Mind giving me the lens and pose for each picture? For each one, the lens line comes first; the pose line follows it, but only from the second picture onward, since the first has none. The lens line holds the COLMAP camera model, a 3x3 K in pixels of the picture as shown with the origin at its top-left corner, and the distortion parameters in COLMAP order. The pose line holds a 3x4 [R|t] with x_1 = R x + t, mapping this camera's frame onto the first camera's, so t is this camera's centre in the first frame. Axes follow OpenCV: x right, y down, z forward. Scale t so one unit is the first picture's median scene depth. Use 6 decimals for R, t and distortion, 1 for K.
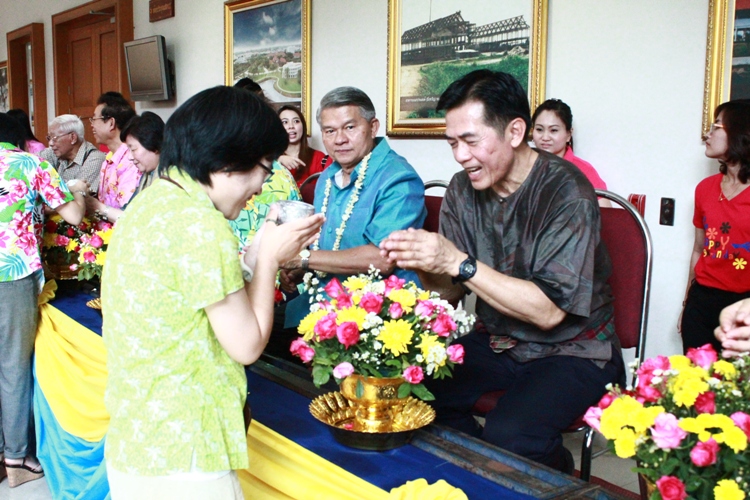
lens RADIAL K [[975.8, 0, 375.0], [0, 975.8, 250.0], [0, 0, 1]] dist [0.013123, 0.021414]
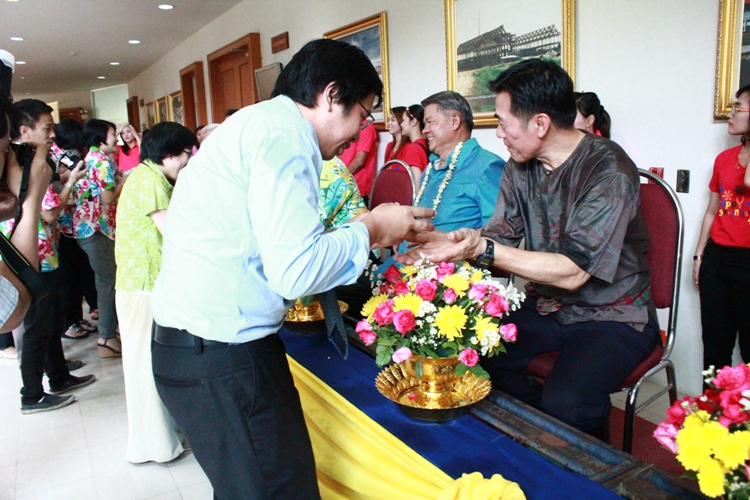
lens RADIAL K [[690.3, 0, 375.0], [0, 690.3, 250.0], [0, 0, 1]] dist [-0.114877, 0.175029]
pose [[0.993571, -0.034220, -0.107918, 0.022103], [0.040288, 0.997698, 0.054554, -0.029982], [0.105802, -0.058551, 0.992662, 0.250846]]
